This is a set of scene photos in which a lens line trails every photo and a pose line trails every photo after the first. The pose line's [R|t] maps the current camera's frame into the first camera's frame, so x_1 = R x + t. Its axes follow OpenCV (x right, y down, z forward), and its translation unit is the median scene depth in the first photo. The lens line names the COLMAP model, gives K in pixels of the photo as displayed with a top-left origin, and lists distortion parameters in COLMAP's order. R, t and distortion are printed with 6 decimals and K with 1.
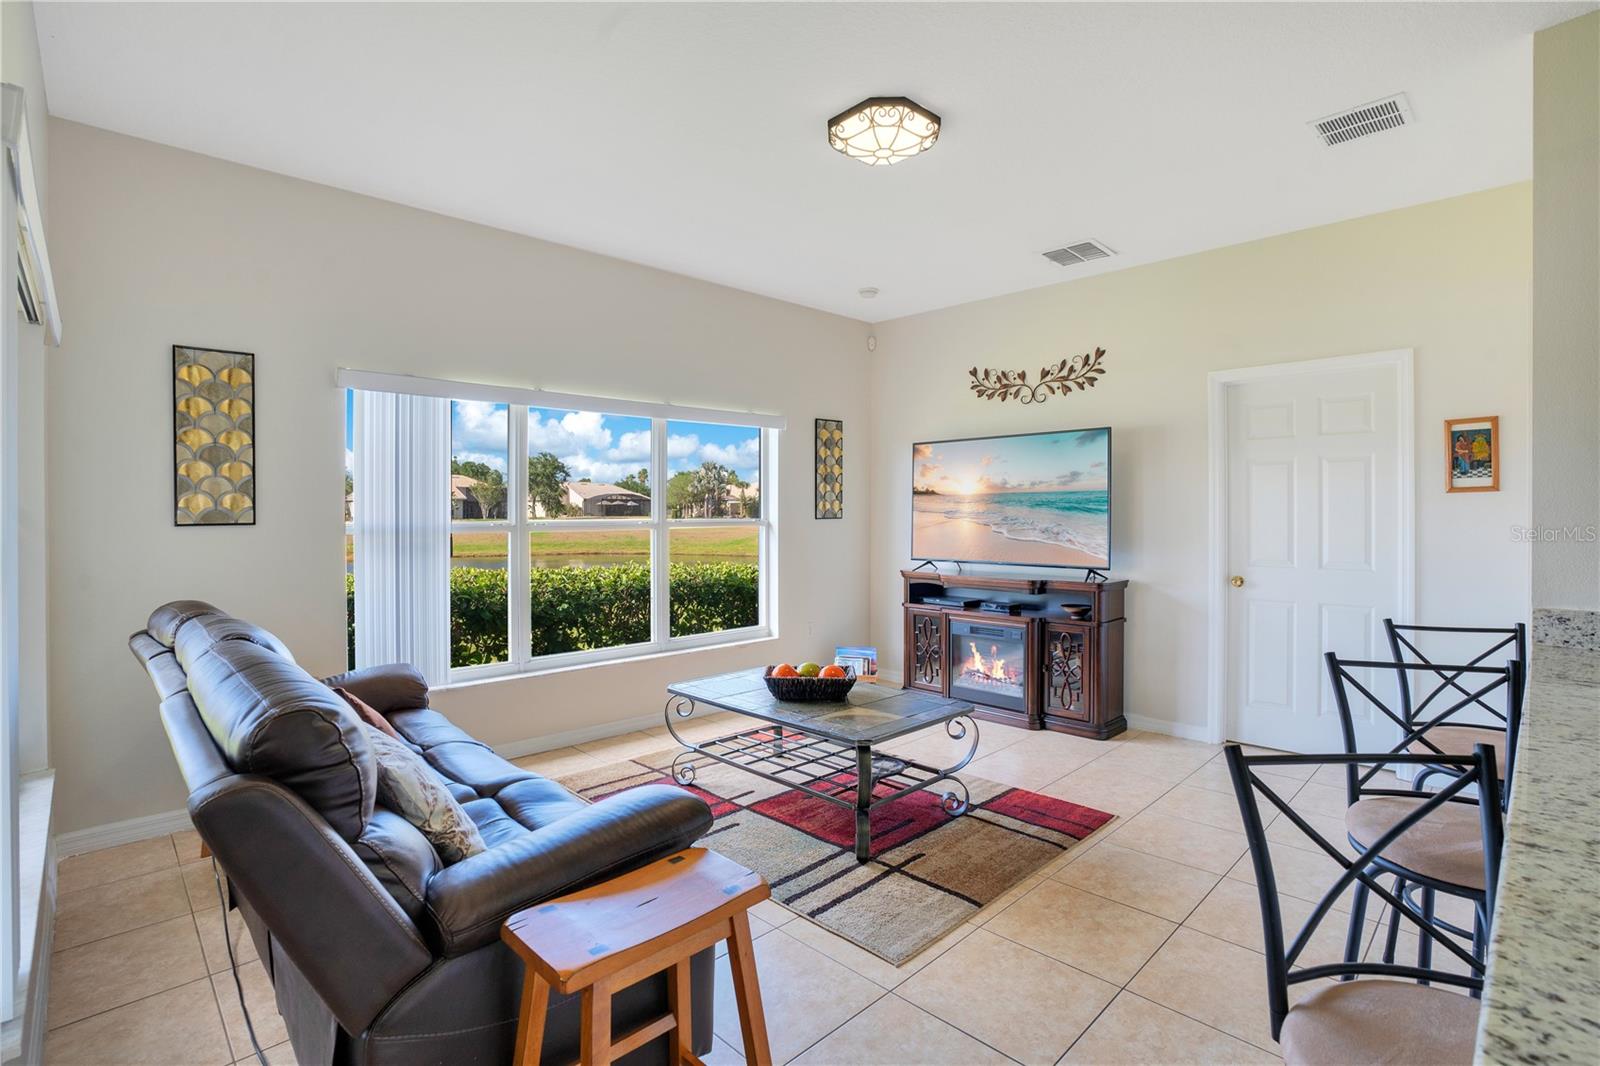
lens RADIAL K [[775.6, 0, 768.8], [0, 775.6, 515.7], [0, 0, 1]] dist [-0.060395, 0.020112]
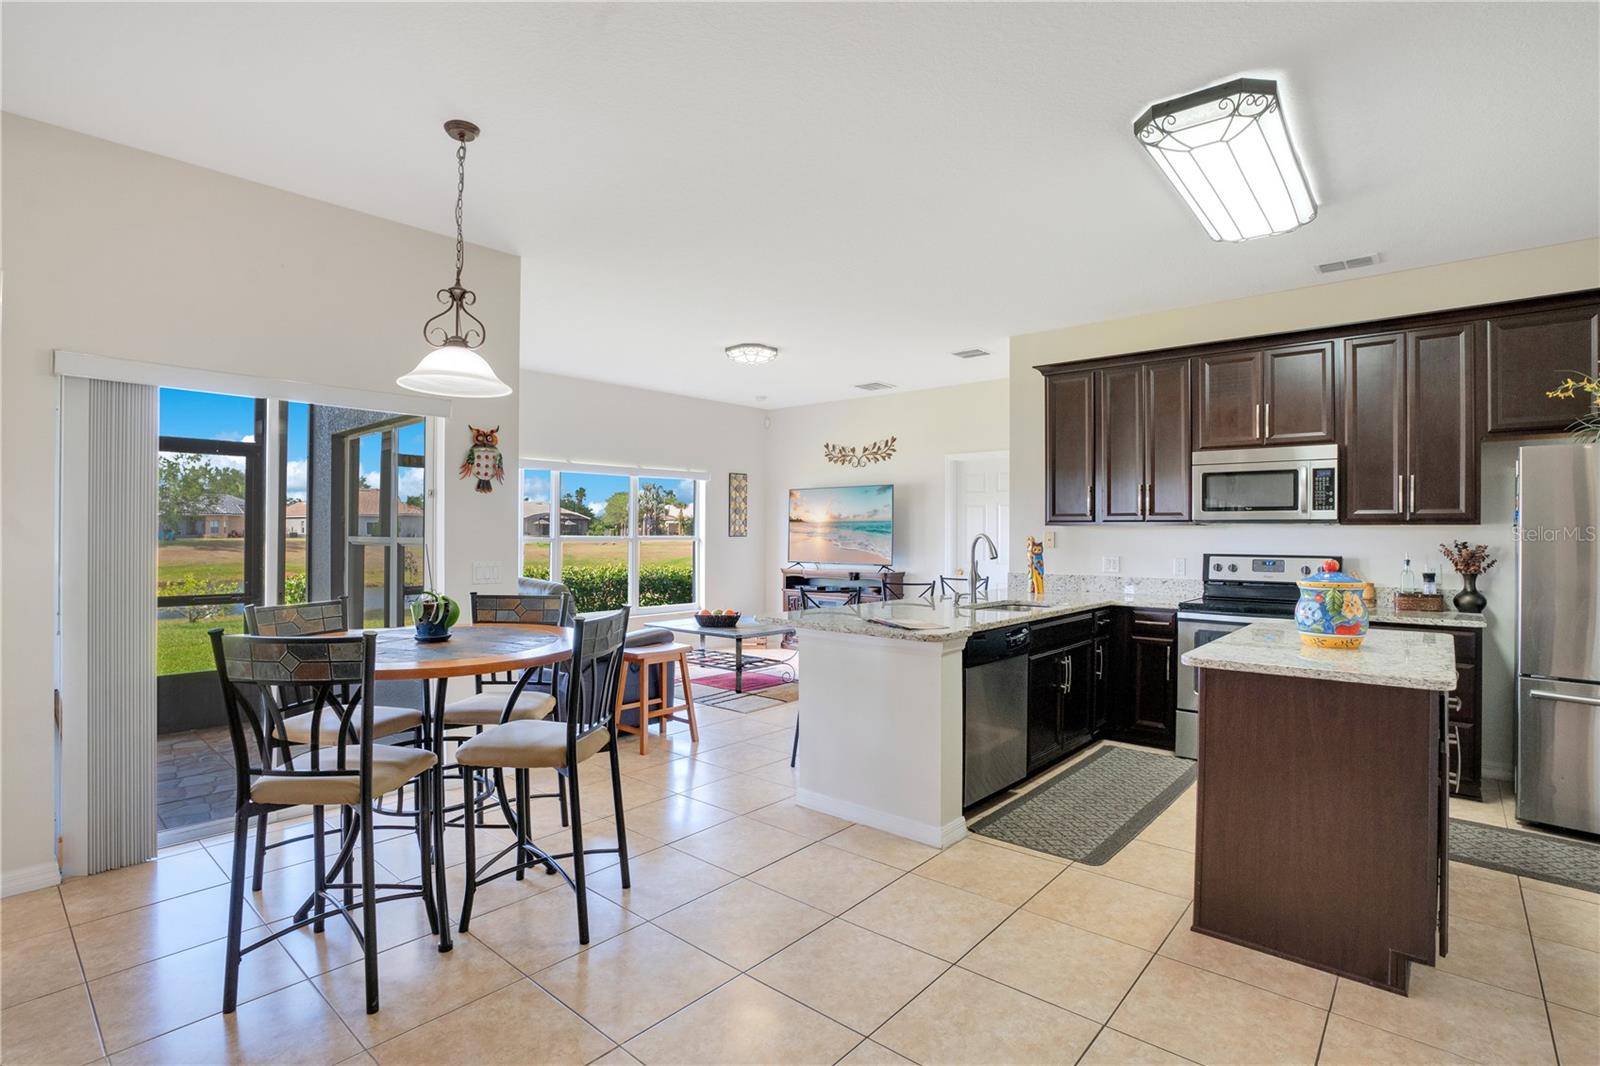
lens RADIAL K [[811.1, 0, 783.3], [0, 811.1, 533.3], [0, 0, 1]] dist [-0.024876, 0.007805]
pose [[0.995756, 0.004251, 0.091934, 0.021493], [-0.003967, 0.999987, -0.003270, 0.003004], [-0.091947, 0.002891, 0.995760, -0.778027]]
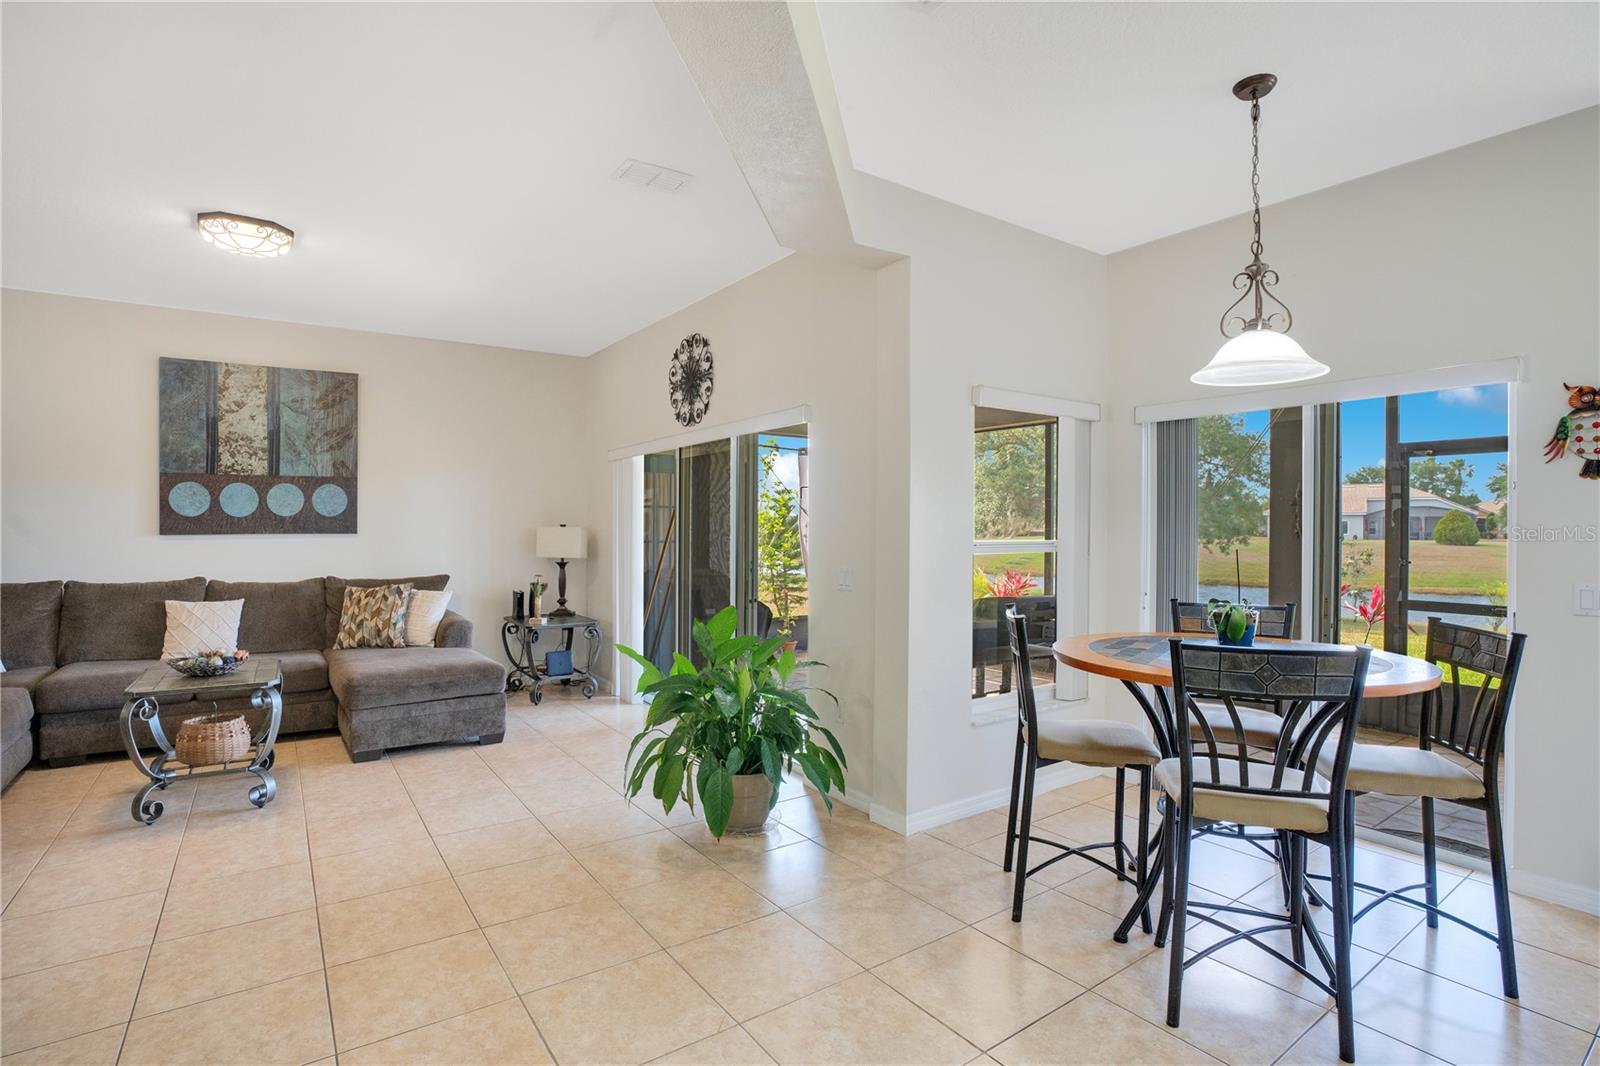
lens RADIAL K [[794.2, 0, 838.3], [0, 794.2, 522.1], [0, 0, 1]] dist [-0.039341, 0.002801]
pose [[-0.081512, -0.008956, -0.996632, 0.391007], [-0.007001, 0.999940, -0.008413, -0.000975], [0.996648, 0.006291, -0.081570, -0.385176]]
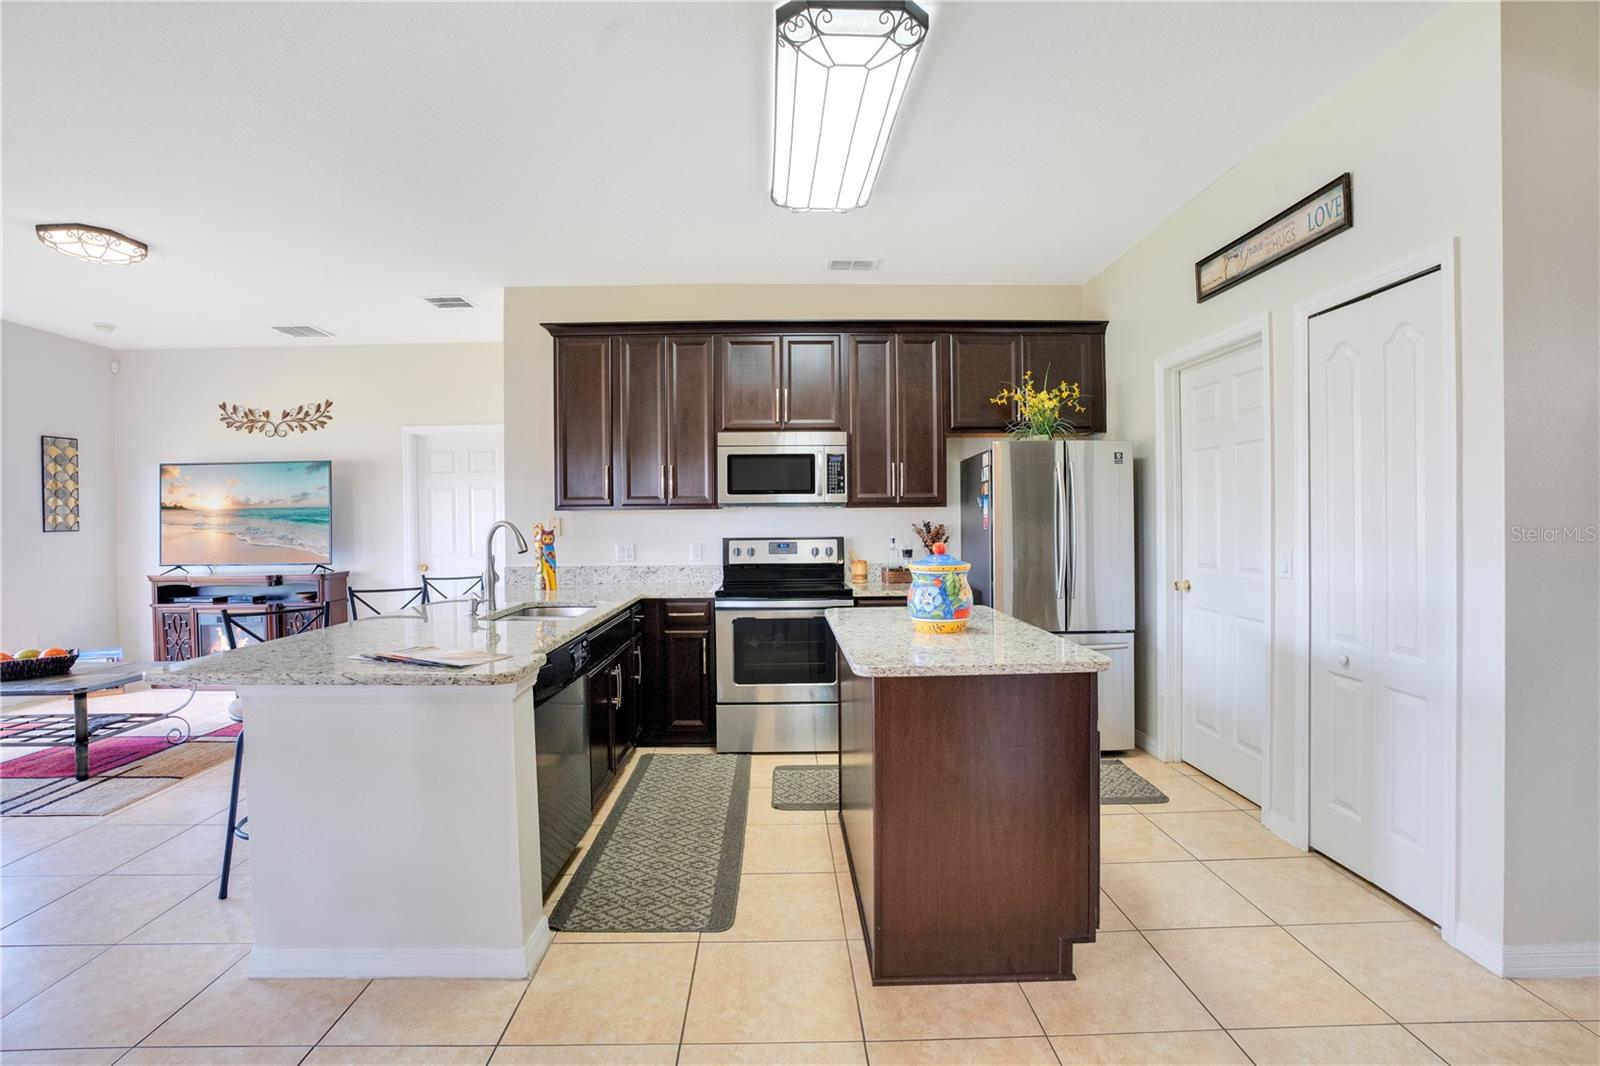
lens RADIAL K [[775.6, 0, 819.2], [0, 775.6, 528.5], [0, 0, 1]] dist [-0.060395, 0.020112]
pose [[0.663258, -0.017304, 0.748190, 0.005645], [0.013257, 0.999847, 0.011372, 0.002001], [-0.748273, 0.002376, 0.663387, -0.520463]]
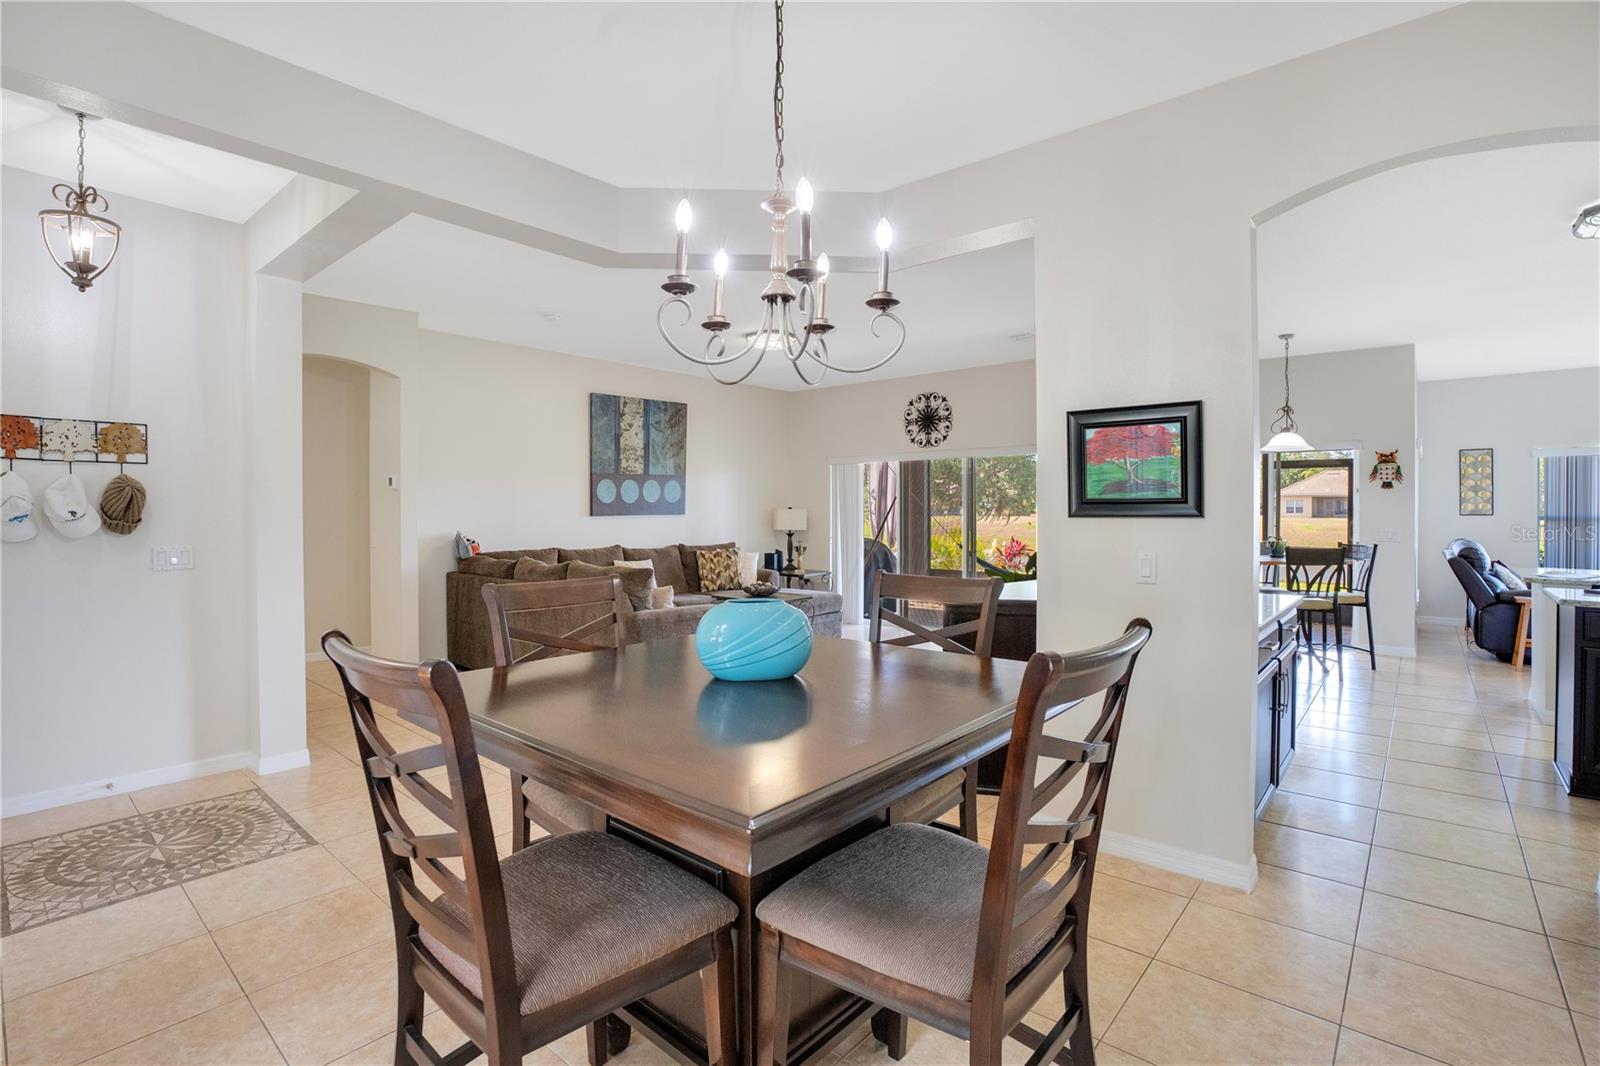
lens RADIAL K [[808.9, 0, 862.7], [0, 808.9, 523.2], [0, 0, 1]] dist [-0.014459, 0.002081]
pose [[0.224381, 0.017682, -0.974341, 1.050646], [-0.003048, 0.999843, 0.017443, -0.001242], [0.974497, -0.000944, 0.224400, -1.188408]]
